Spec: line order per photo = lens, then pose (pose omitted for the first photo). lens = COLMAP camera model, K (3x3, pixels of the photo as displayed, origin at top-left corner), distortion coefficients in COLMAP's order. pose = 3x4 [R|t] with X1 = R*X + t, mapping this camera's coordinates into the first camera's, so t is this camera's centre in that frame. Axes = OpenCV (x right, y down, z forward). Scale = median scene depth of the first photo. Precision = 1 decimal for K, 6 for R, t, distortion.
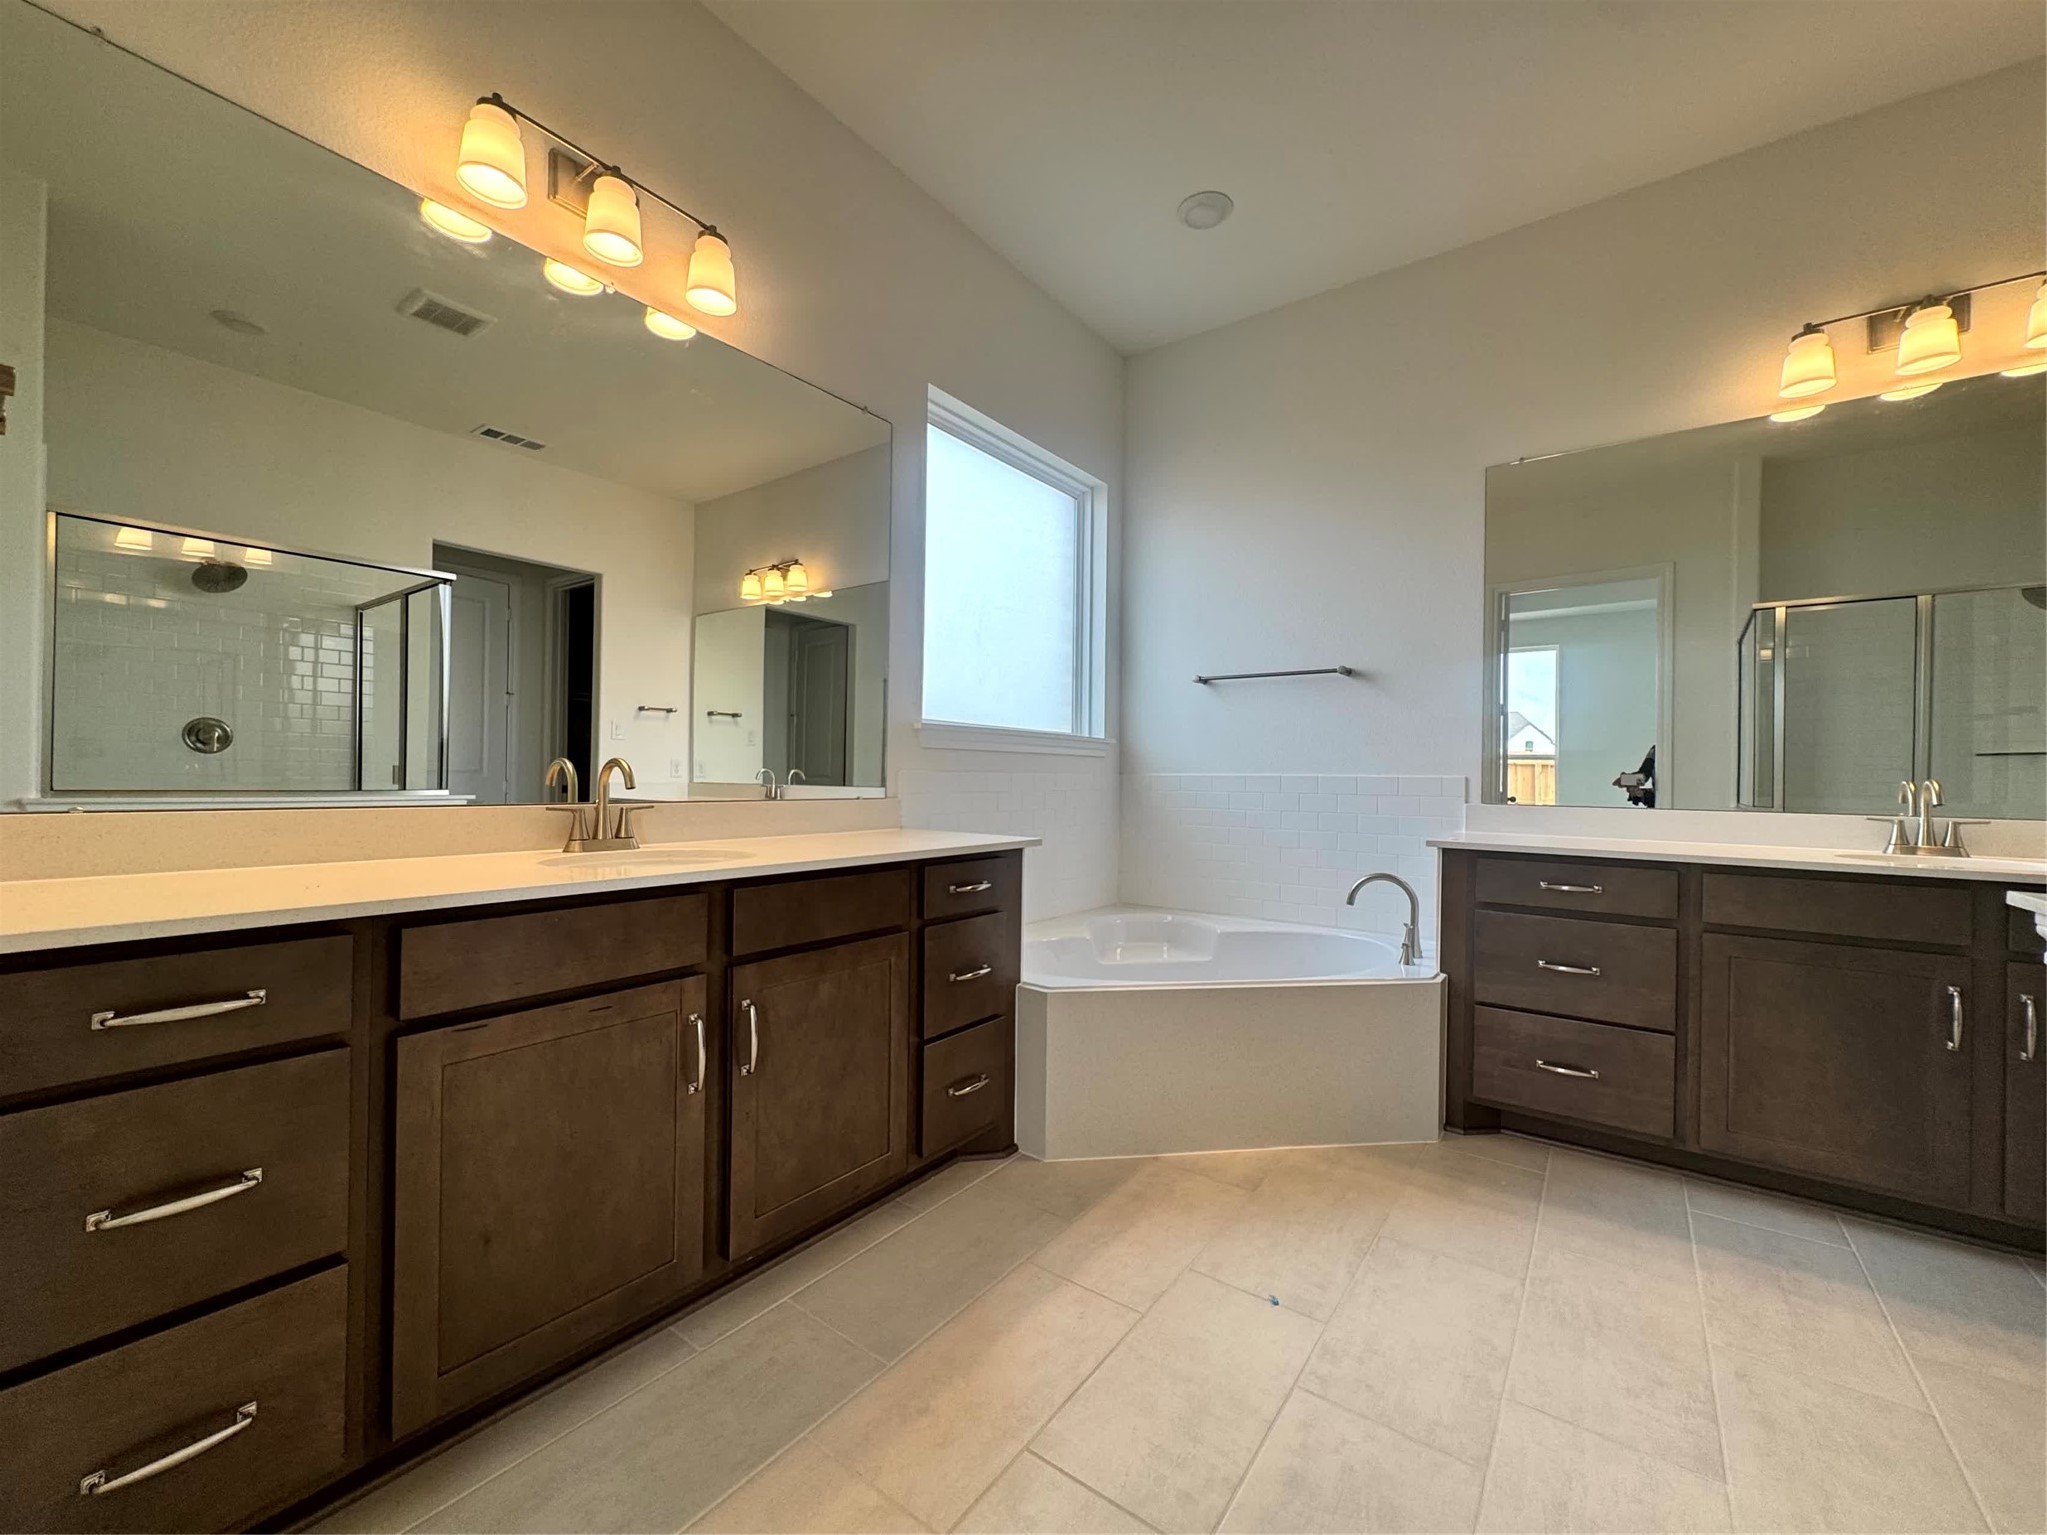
lens RADIAL K [[816.4, 0, 1026.0], [0, 816.4, 771.2], [0, 0, 1]] dist [-0.001600, 0.000183]
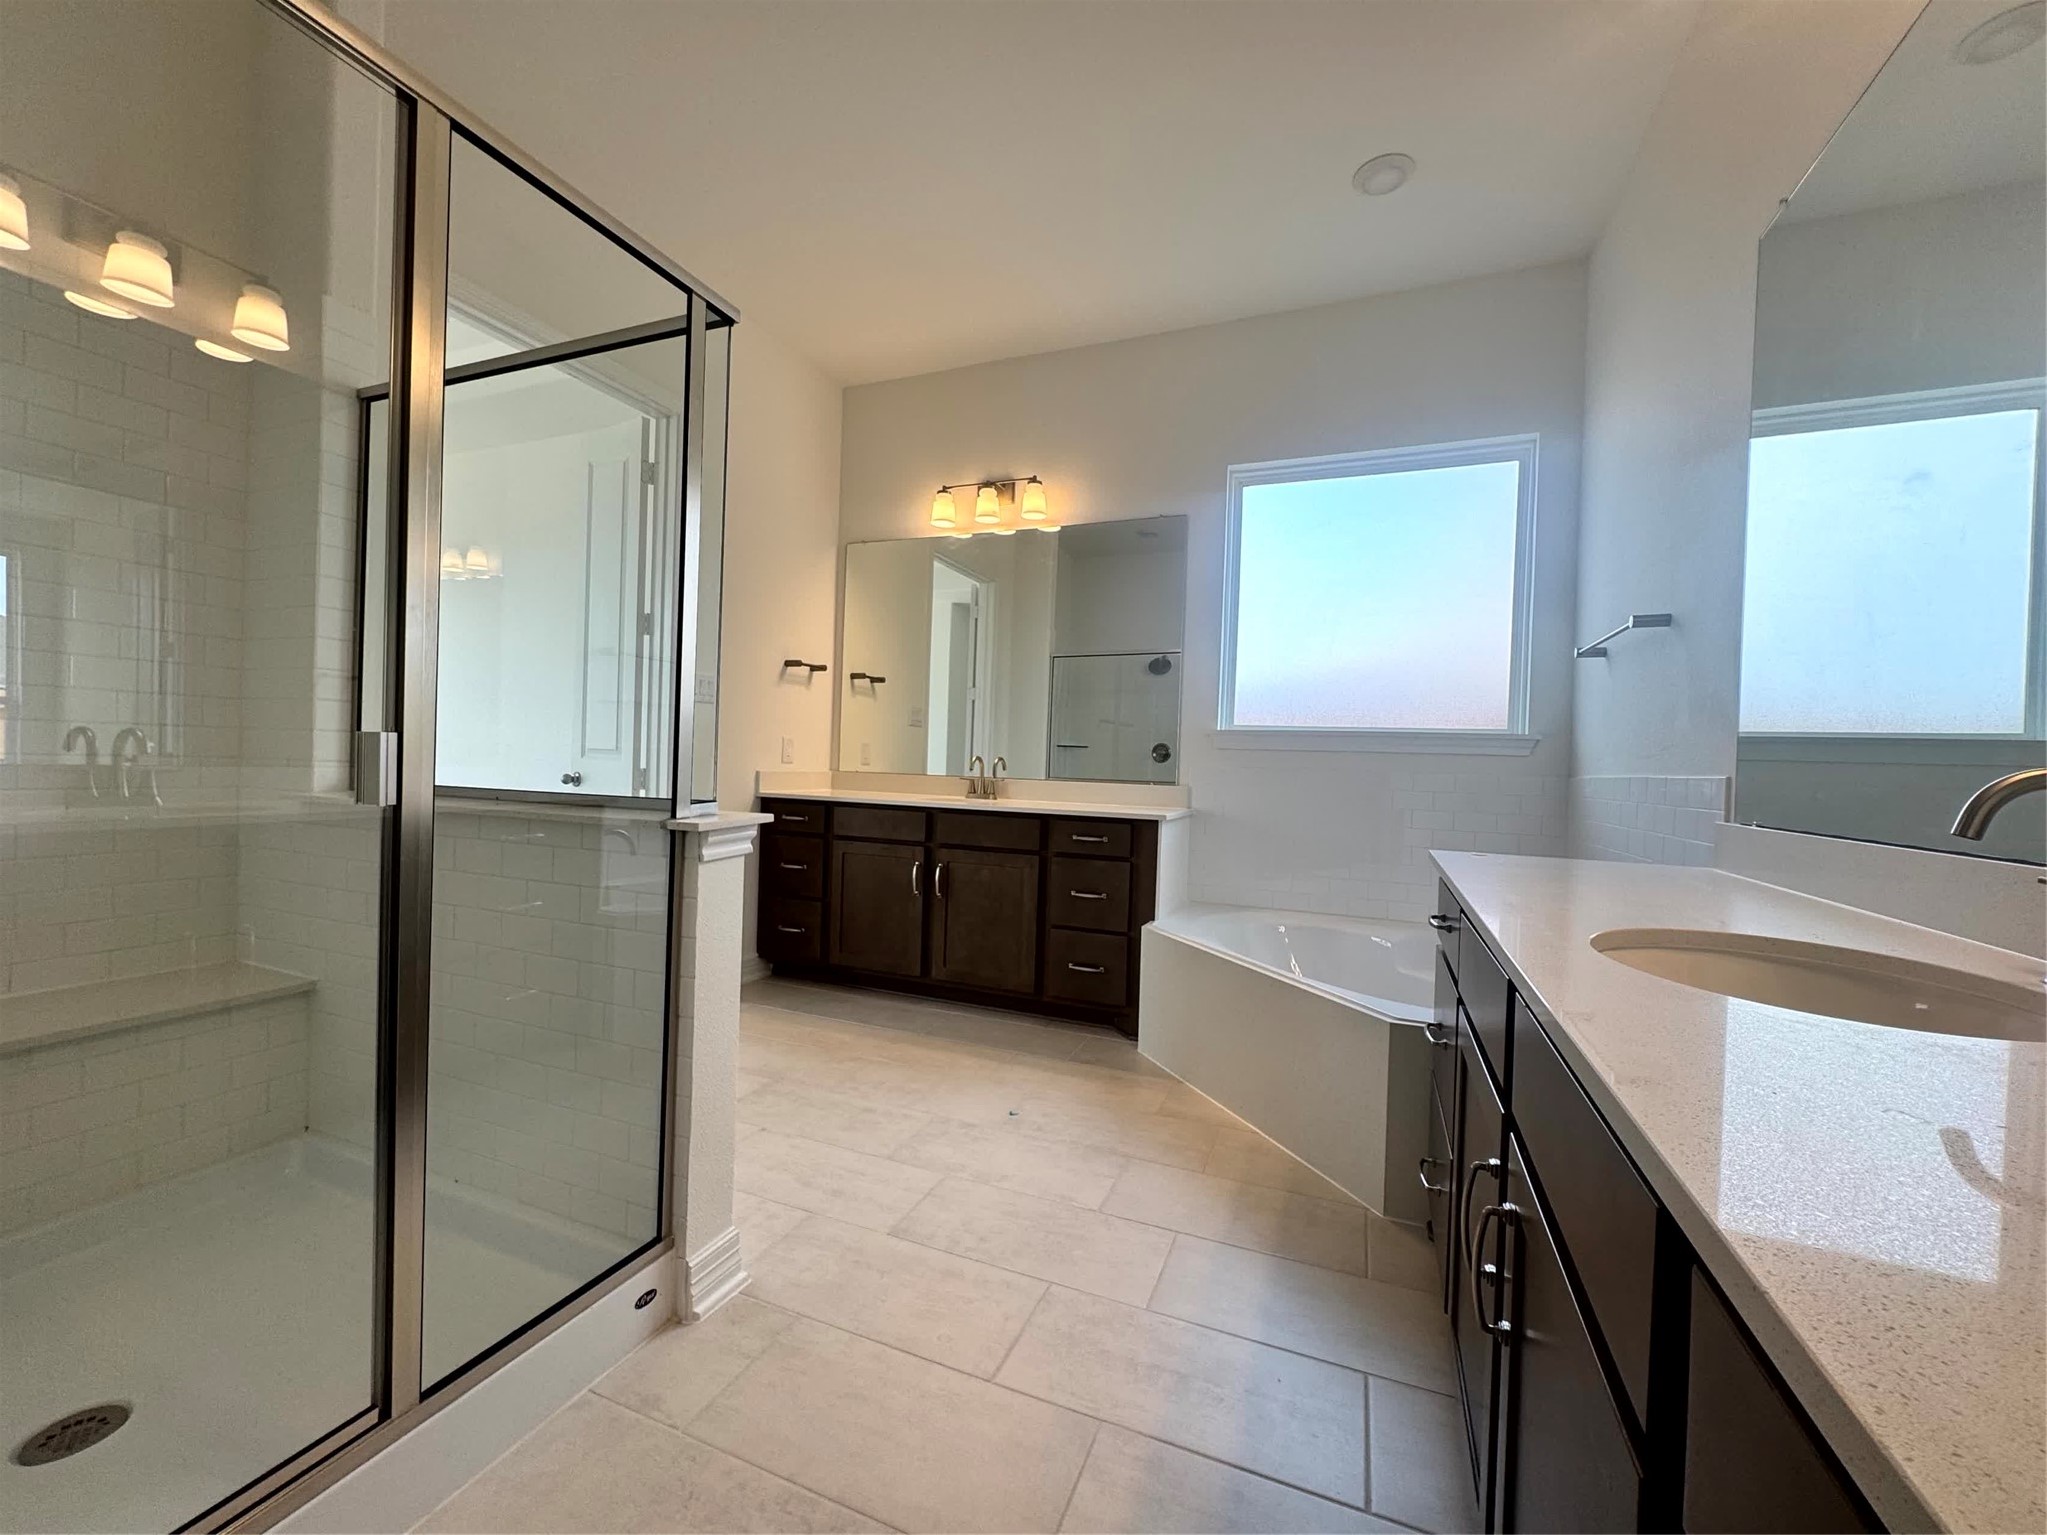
lens RADIAL K [[816.4, 0, 1023.1], [0, 816.4, 773.8], [0, 0, 1]] dist [-0.001600, 0.000183]
pose [[0.250851, 0.016343, -0.967888, 1.542614], [-0.024411, 0.999646, 0.010552, 0.010007], [0.967718, 0.020980, 0.251161, 0.556967]]
